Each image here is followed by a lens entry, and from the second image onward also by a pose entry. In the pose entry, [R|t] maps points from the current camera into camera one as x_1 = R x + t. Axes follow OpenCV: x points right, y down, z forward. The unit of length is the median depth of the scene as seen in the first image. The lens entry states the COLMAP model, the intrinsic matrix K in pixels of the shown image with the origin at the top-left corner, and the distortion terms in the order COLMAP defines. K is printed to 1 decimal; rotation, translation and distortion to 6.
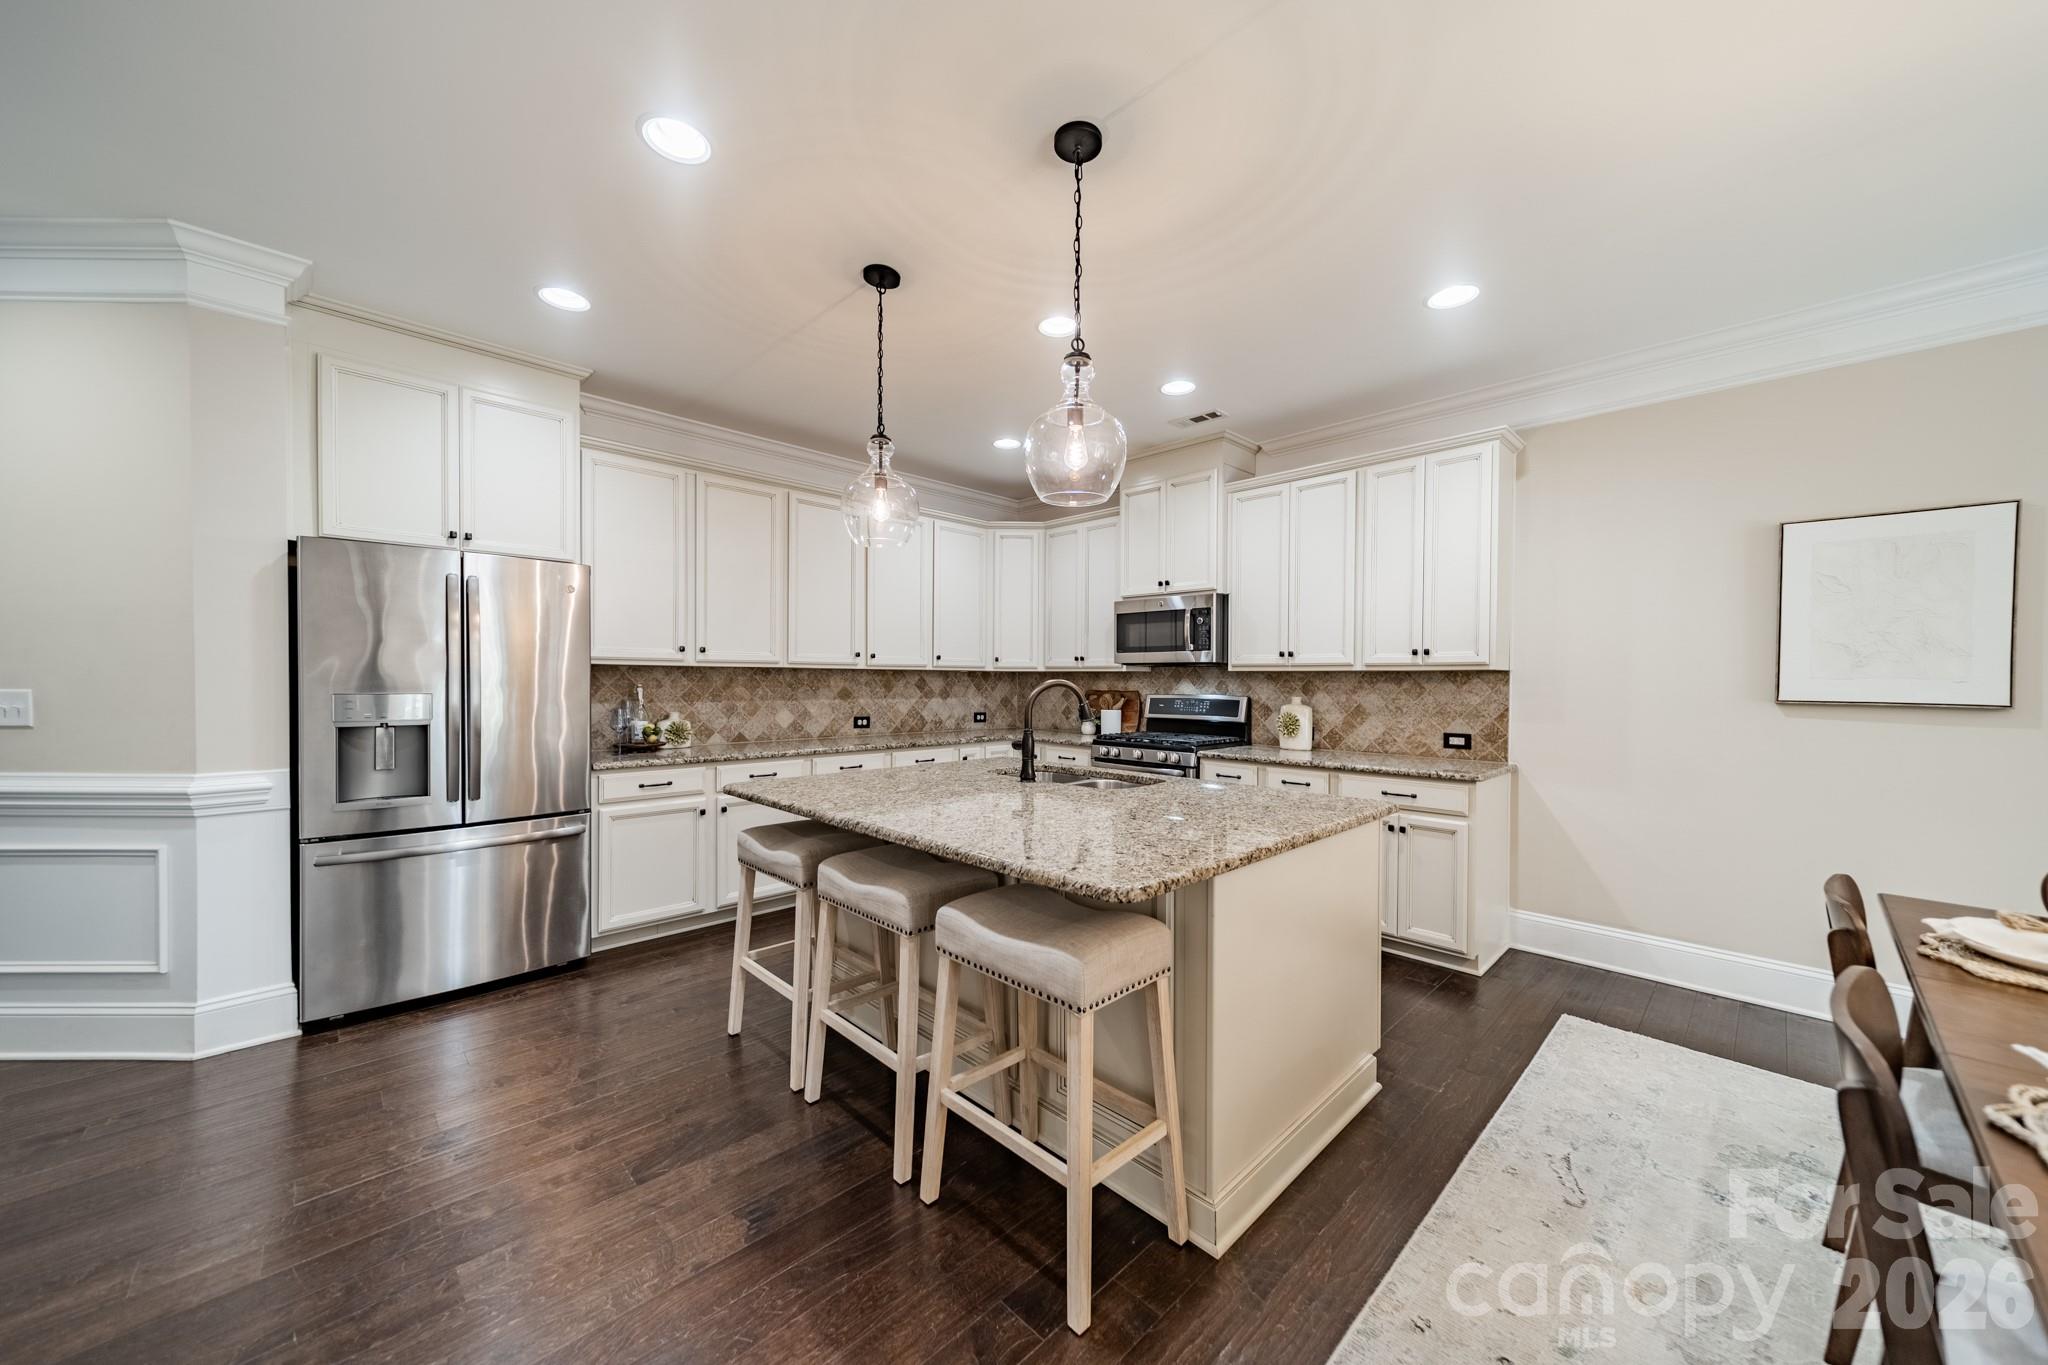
lens RADIAL K [[725.9, 0, 1027.0], [0, 725.9, 690.8], [0, 0, 1]] dist [0.007137, 0.000078]
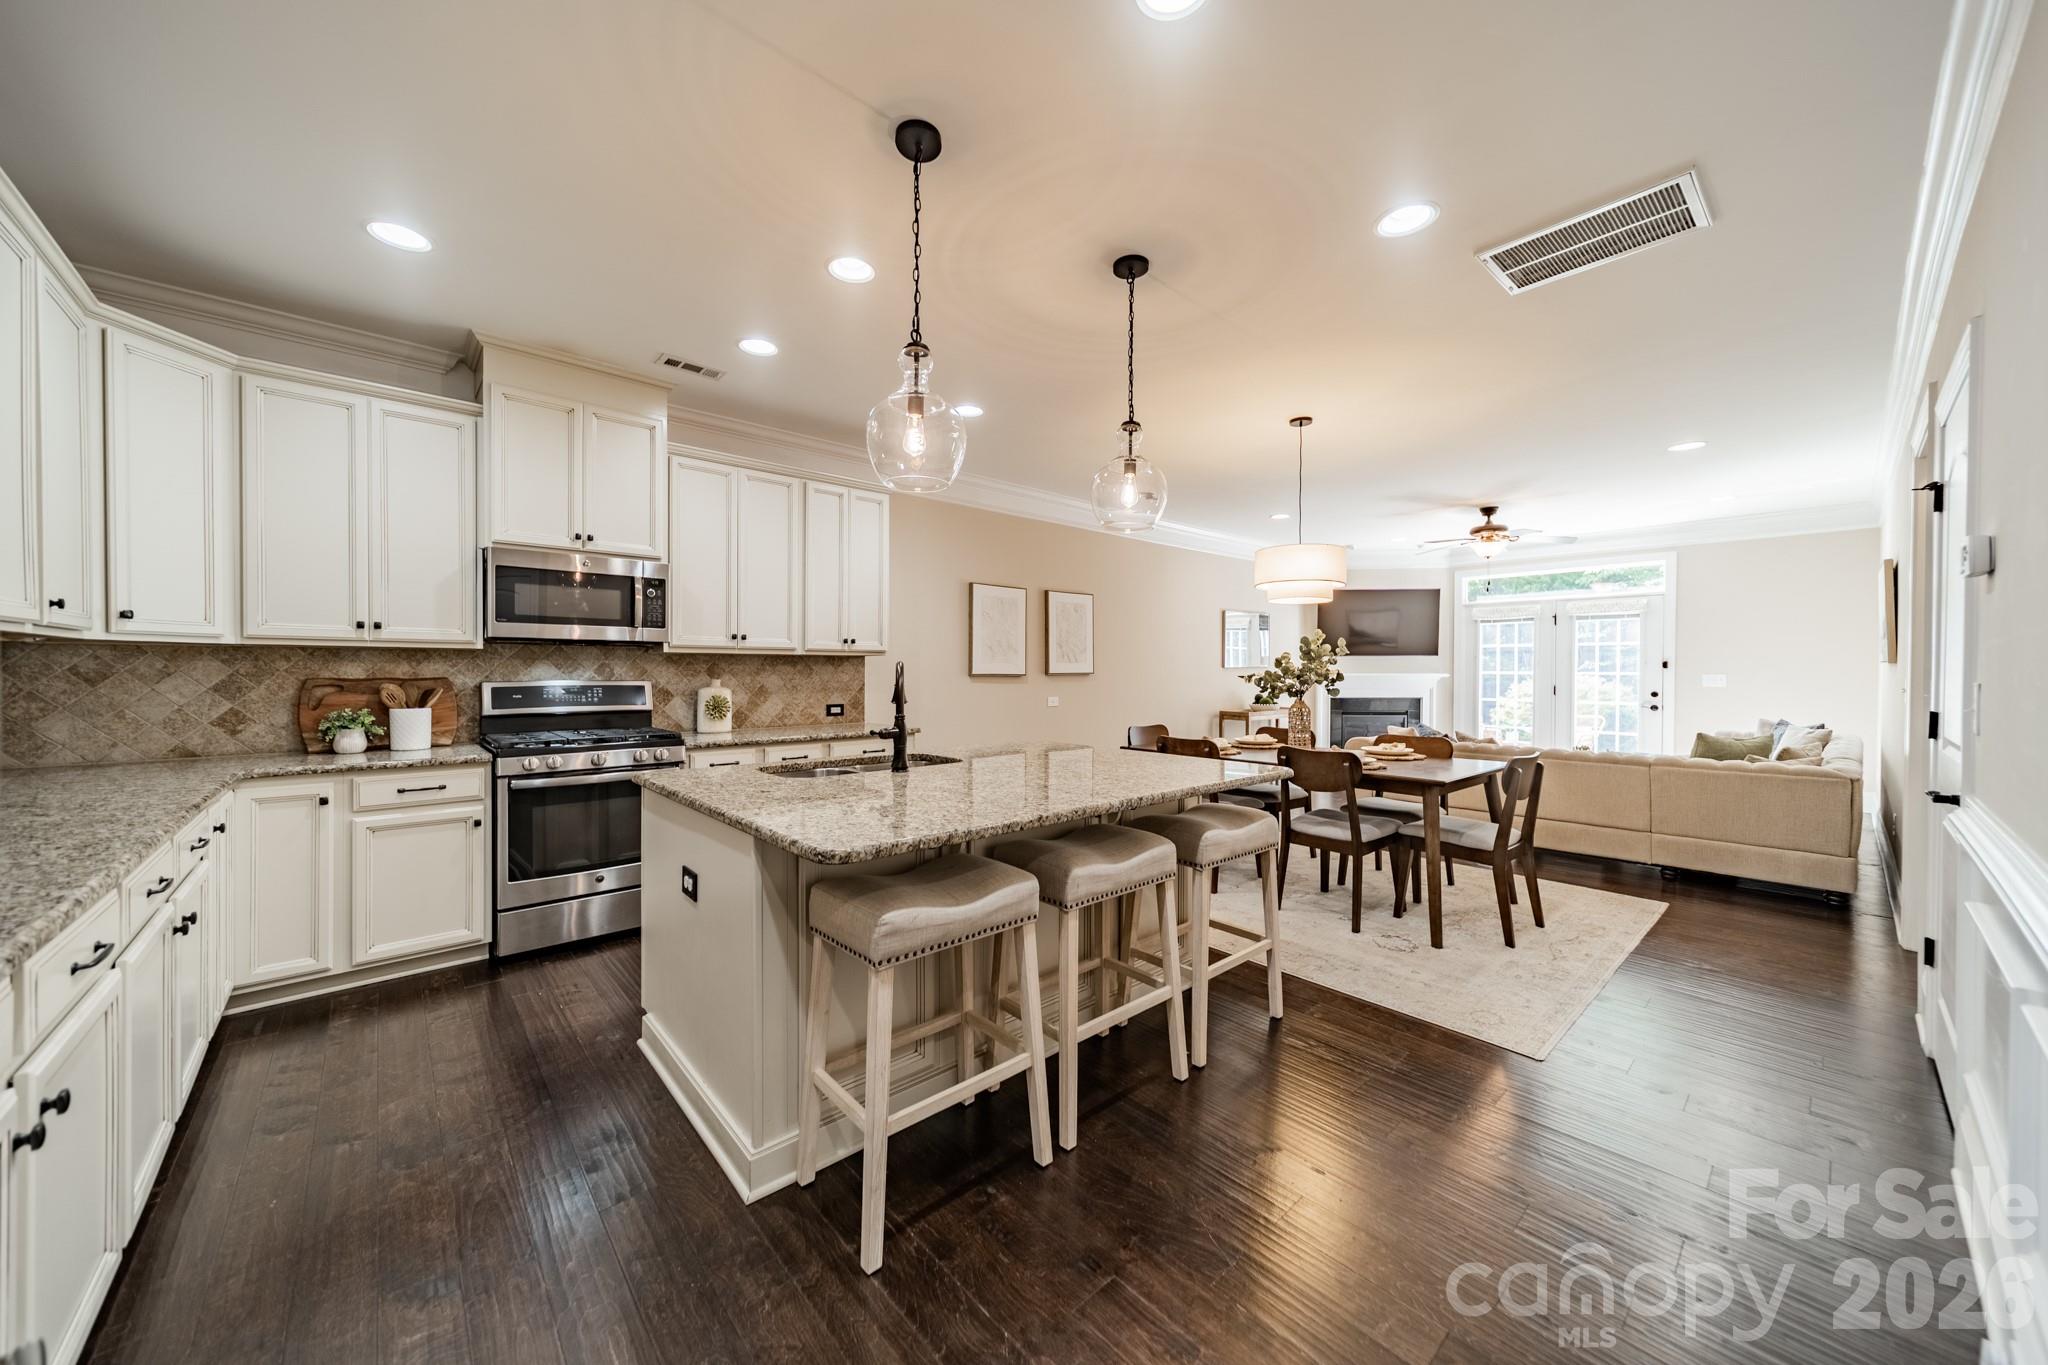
lens RADIAL K [[726.6, 0, 1024.7], [0, 726.6, 677.3], [0, 0, 1]] dist [0.010025, 0.000014]
pose [[0.044422, -0.016544, 0.998876, -0.696819], [0.013007, 0.999788, 0.015980, -0.005784], [-0.998928, 0.012282, 0.044627, 0.606065]]
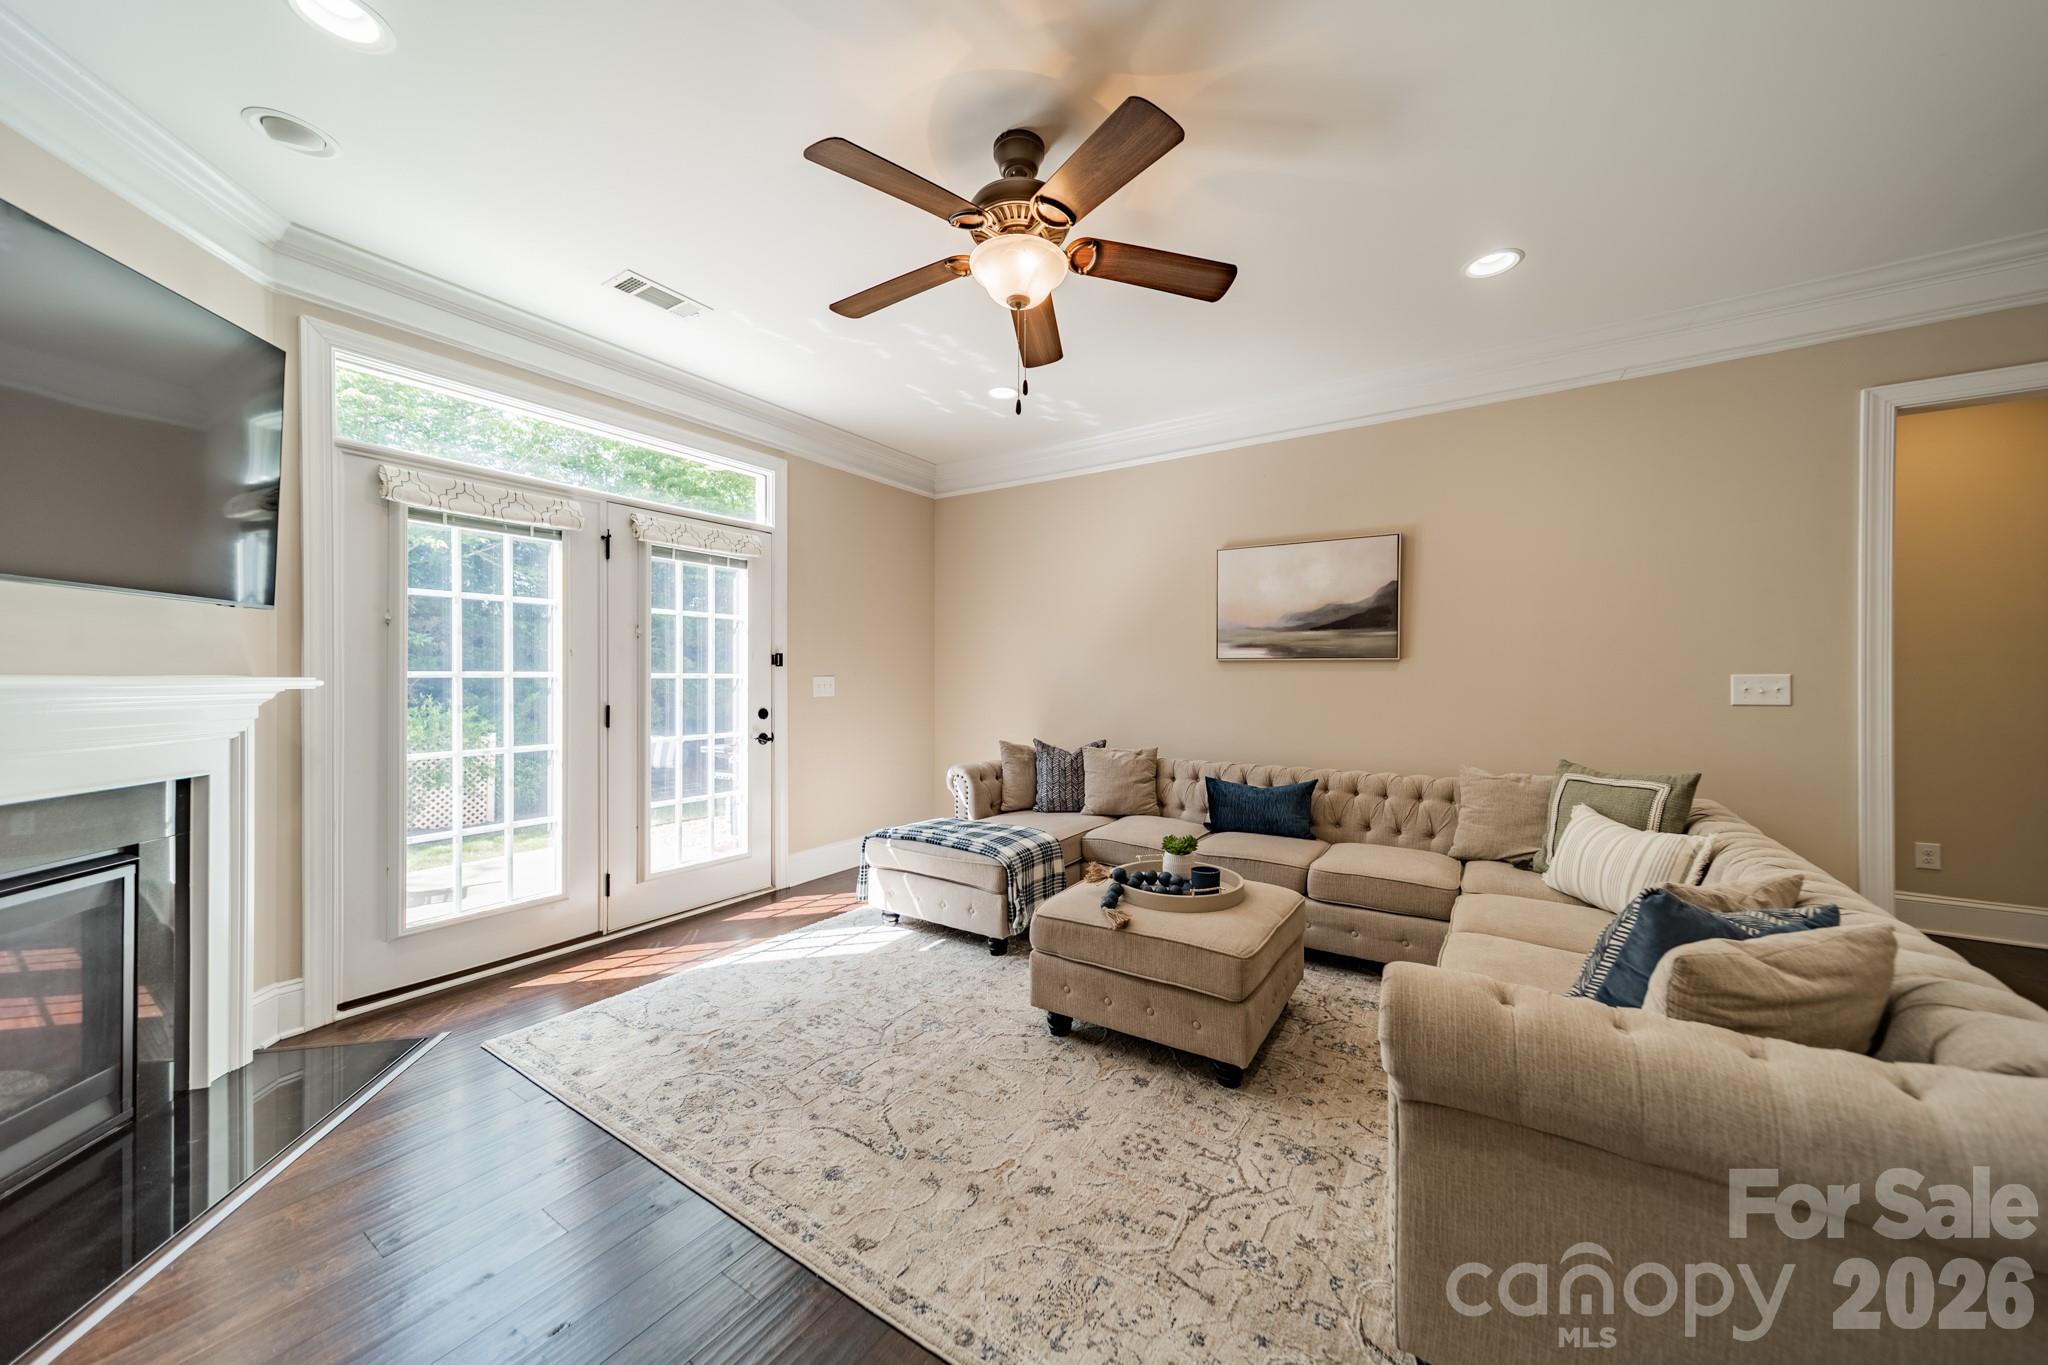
lens RADIAL K [[726.2, 0, 1013.8], [0, 726.2, 683.4], [0, 0, 1]] dist [0.012411, 0.000004]
pose [[-0.979652, -0.006090, -0.200613, 1.274254], [-0.009416, 0.999834, 0.015627, 0.030366], [0.200485, 0.017198, -0.979546, 0.103904]]
